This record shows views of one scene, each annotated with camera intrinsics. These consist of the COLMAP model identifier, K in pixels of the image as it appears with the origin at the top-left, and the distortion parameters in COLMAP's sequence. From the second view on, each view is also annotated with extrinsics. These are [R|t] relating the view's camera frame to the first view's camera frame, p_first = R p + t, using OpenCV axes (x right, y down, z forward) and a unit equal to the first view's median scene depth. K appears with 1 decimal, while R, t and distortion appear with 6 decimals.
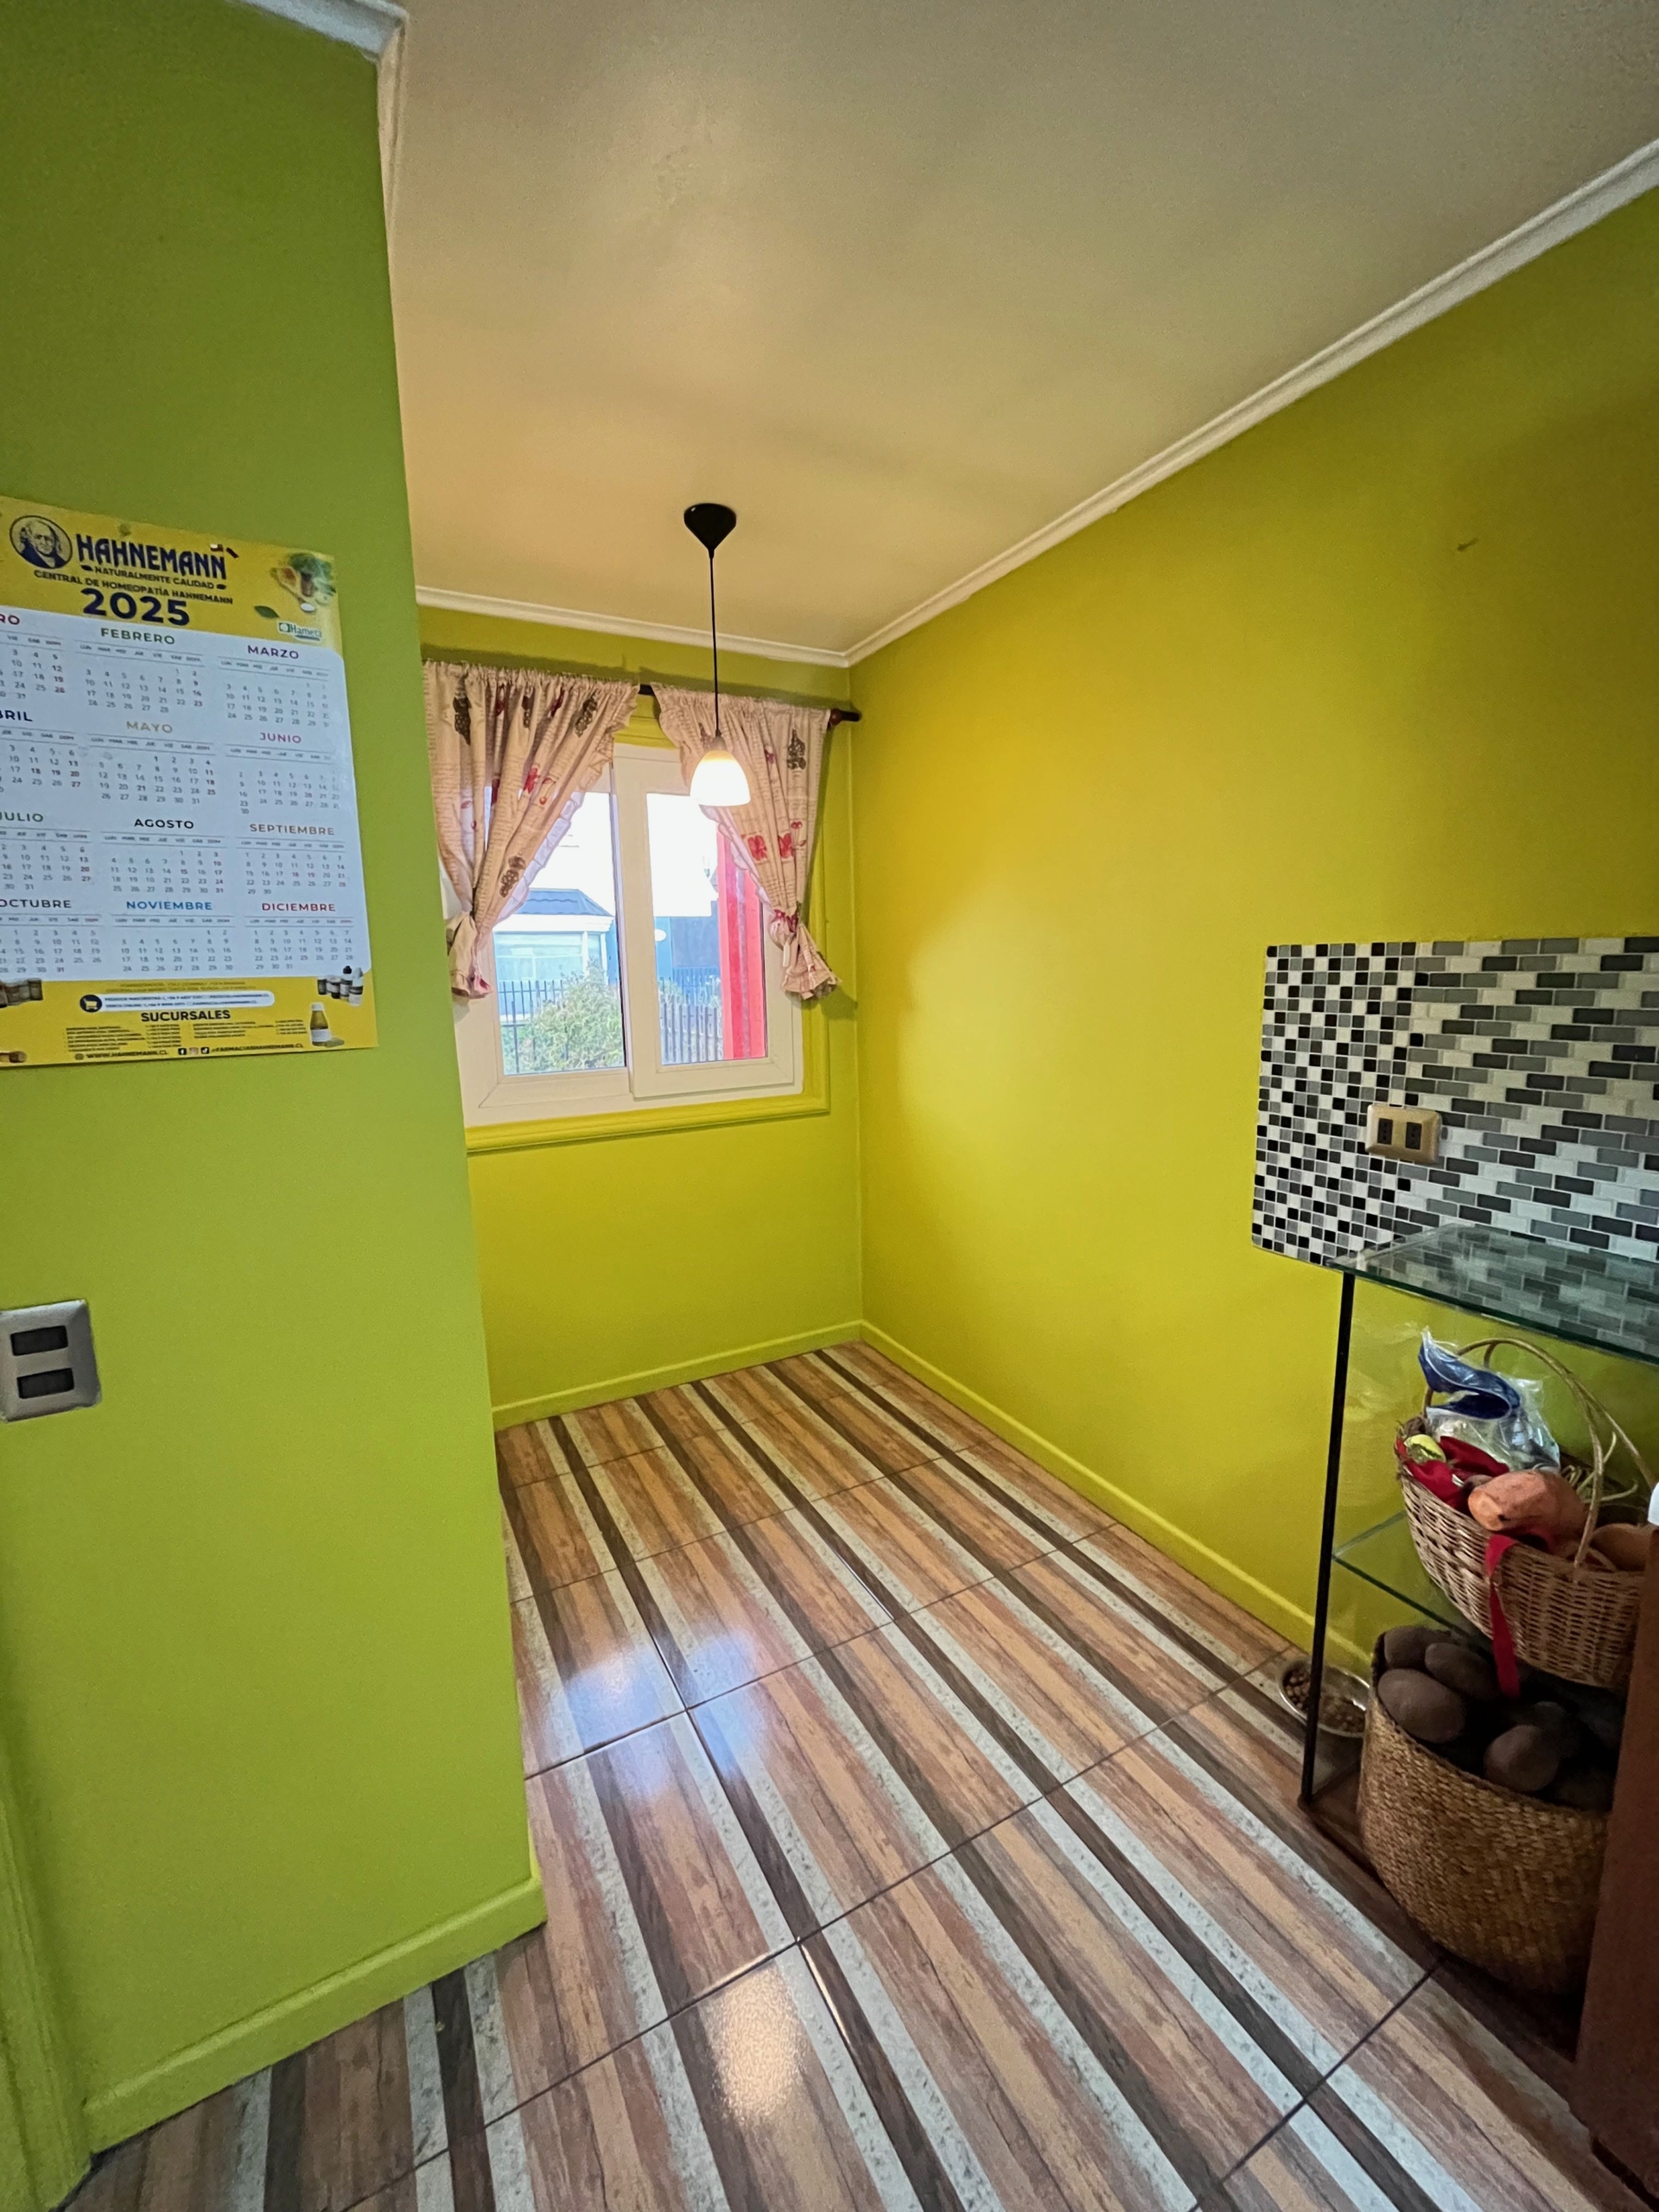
lens RADIAL K [[893.3, 0, 822.9], [0, 893.3, 1102.7], [0, 0, 1]] dist [-0.002892, -0.000102]
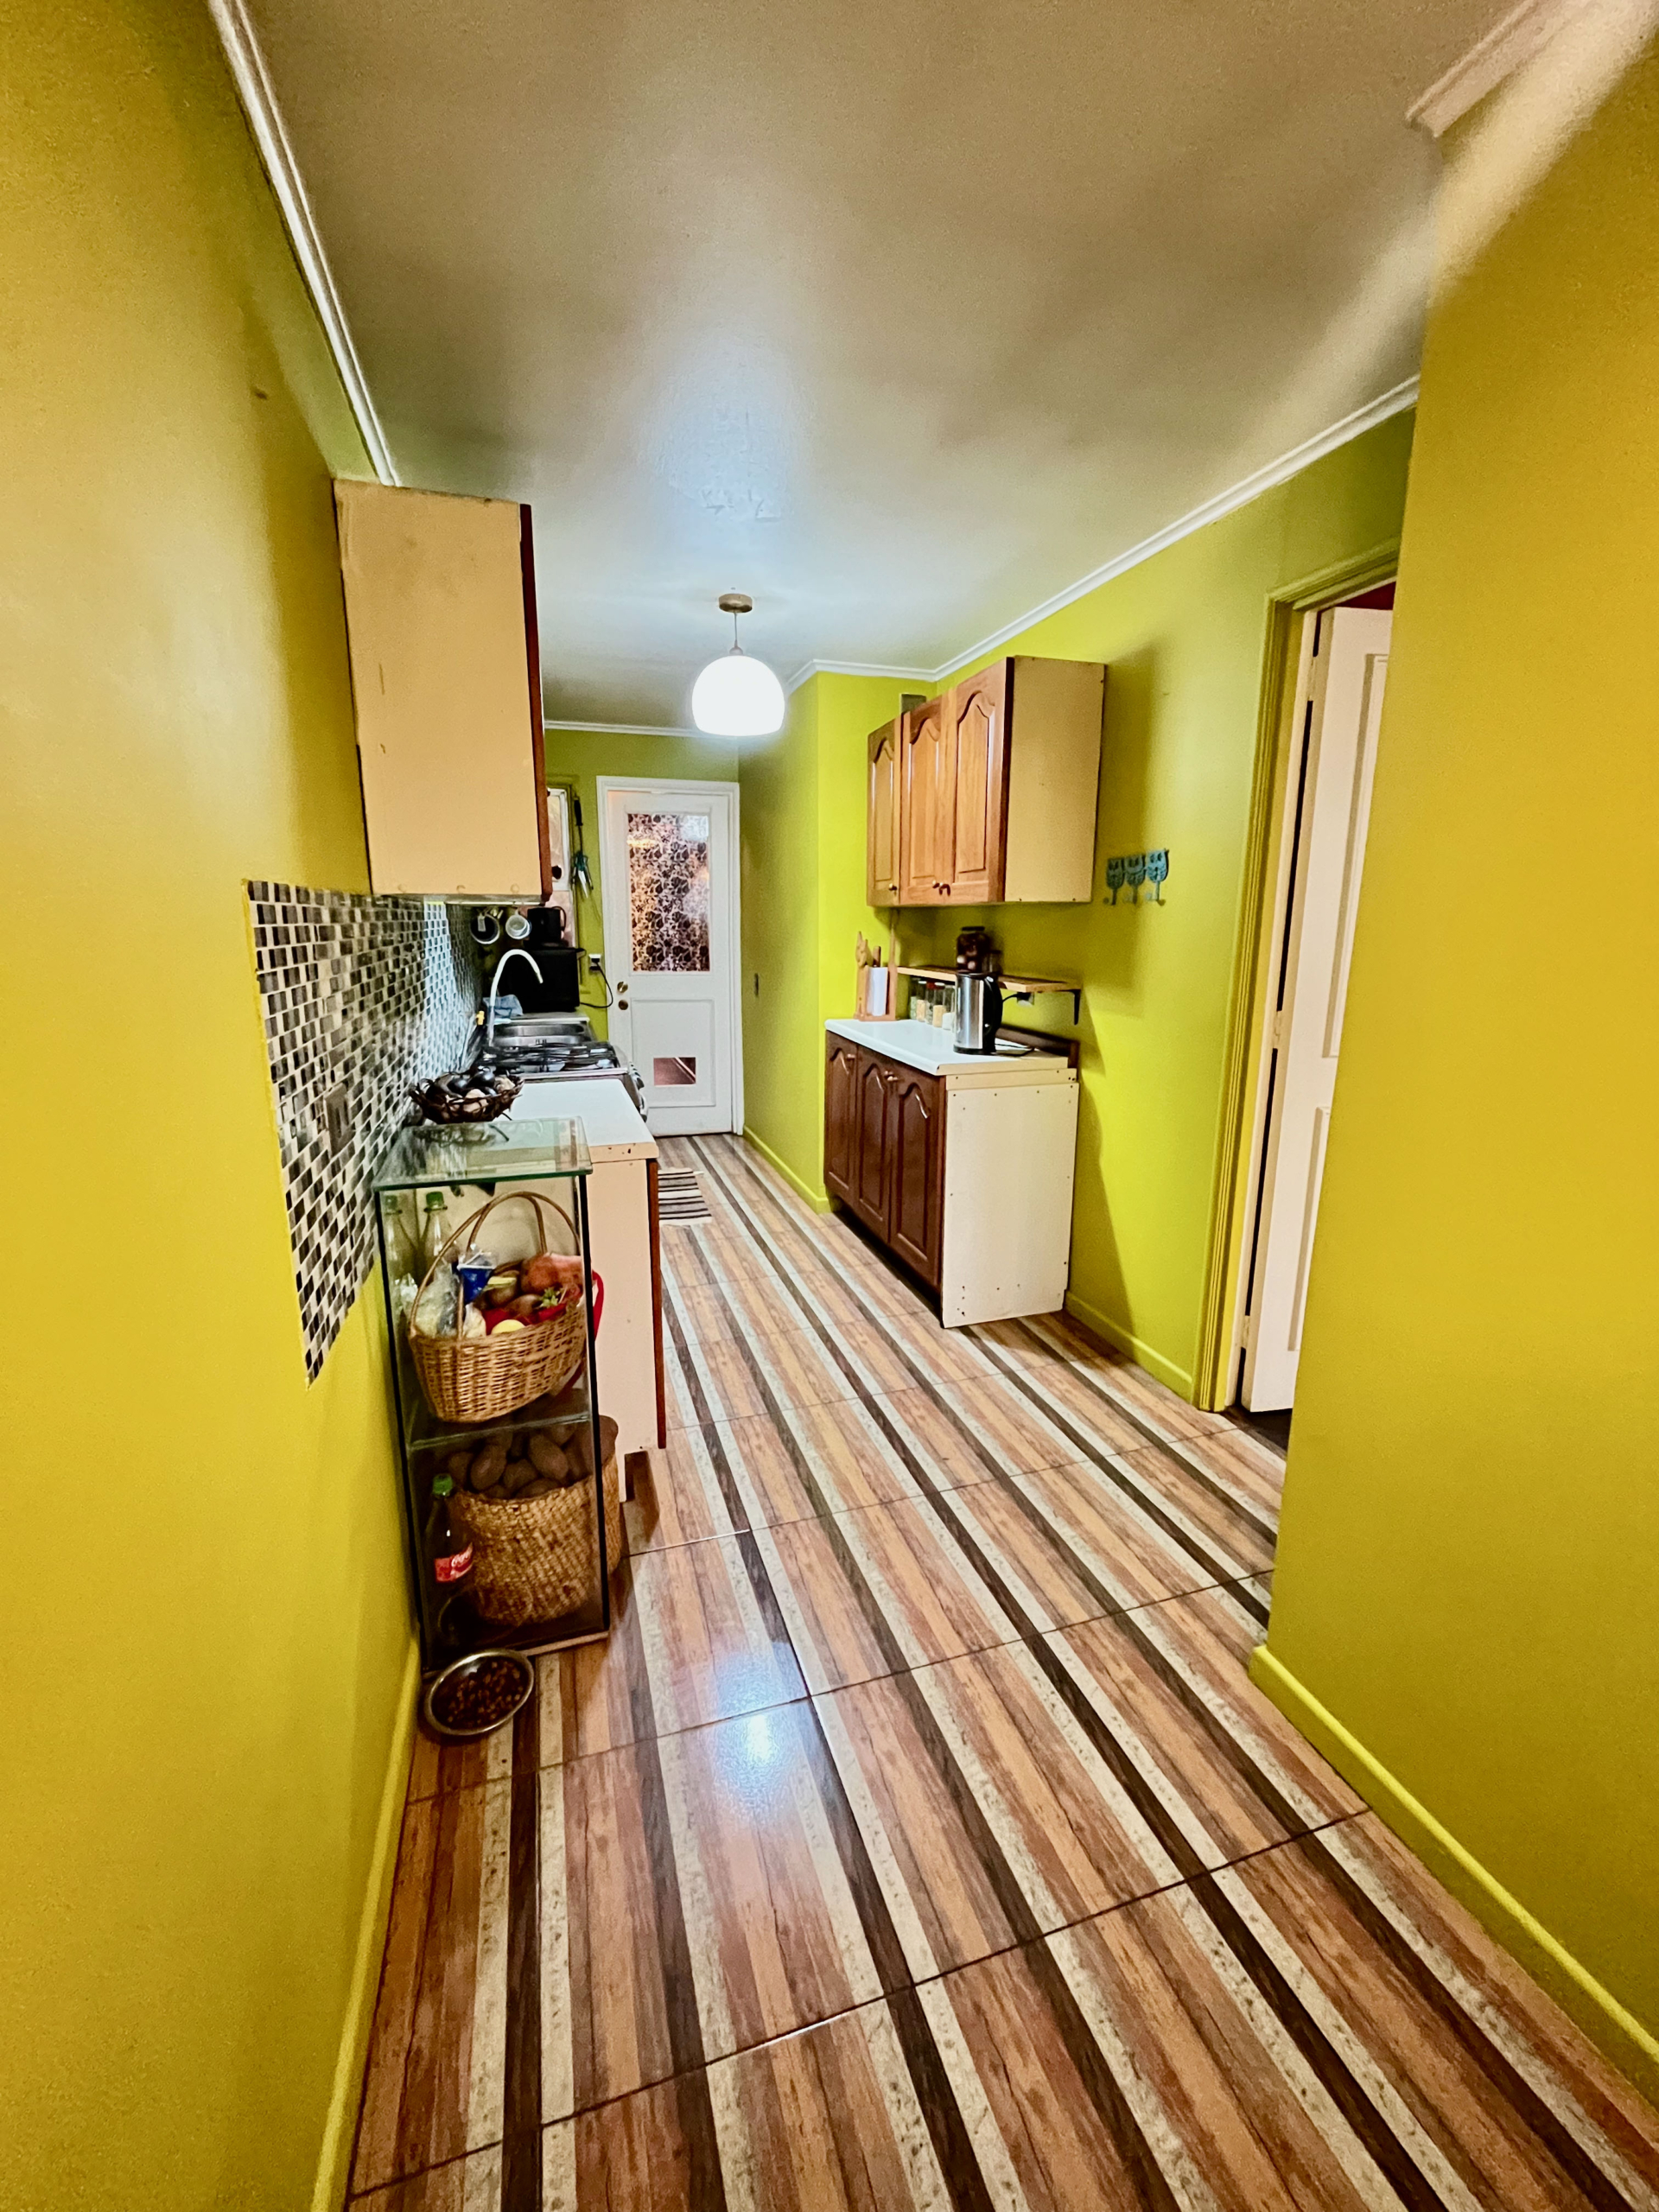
lens RADIAL K [[898.7, 0, 824.7], [0, 898.7, 1099.5], [0, 0, 1]] dist [0.014869, -0.005651]
pose [[-0.981808, -0.015829, 0.189214, 0.035411], [0.051225, 0.937487, 0.344229, -0.241949], [-0.182834, 0.347660, -0.919622, 1.613935]]
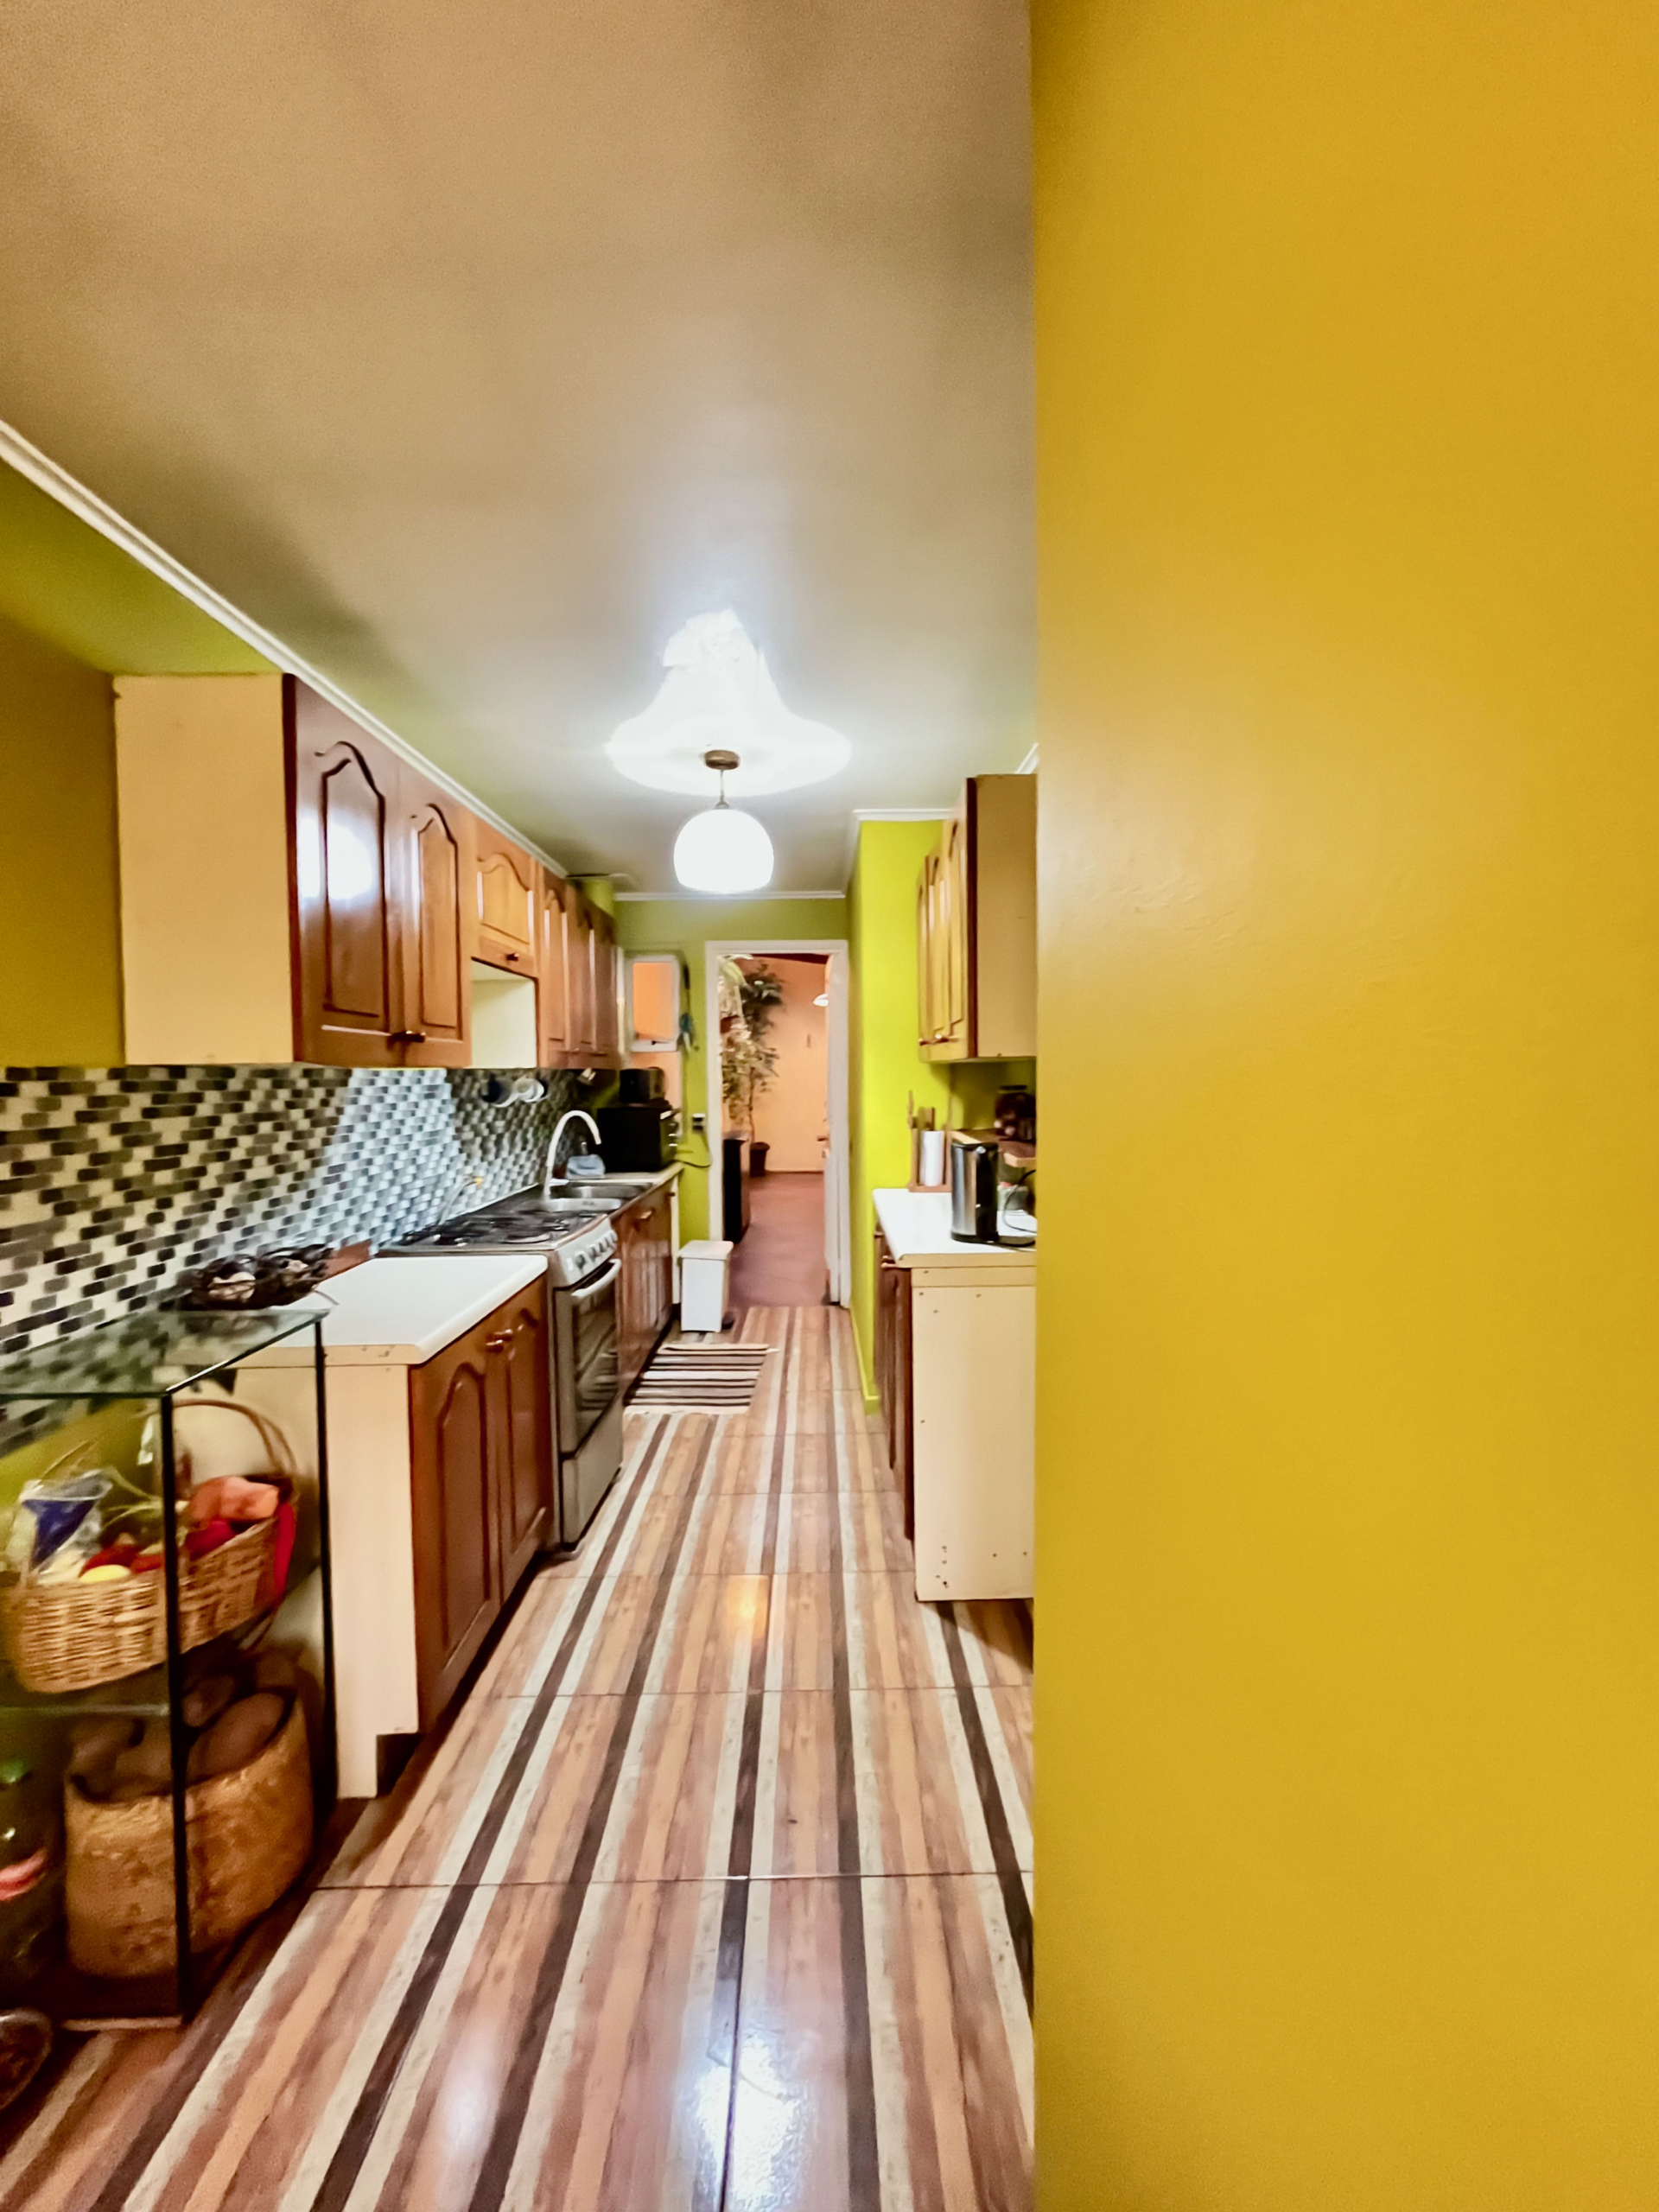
lens RADIAL K [[893.3, 0, 822.9], [0, 893.3, 1102.7], [0, 0, 1]] dist [-0.002892, -0.000102]
pose [[-0.884230, 0.017168, 0.466736, -0.409132], [0.104233, 0.981374, 0.161372, -0.166516], [-0.455272, 0.191339, -0.869550, 1.168881]]
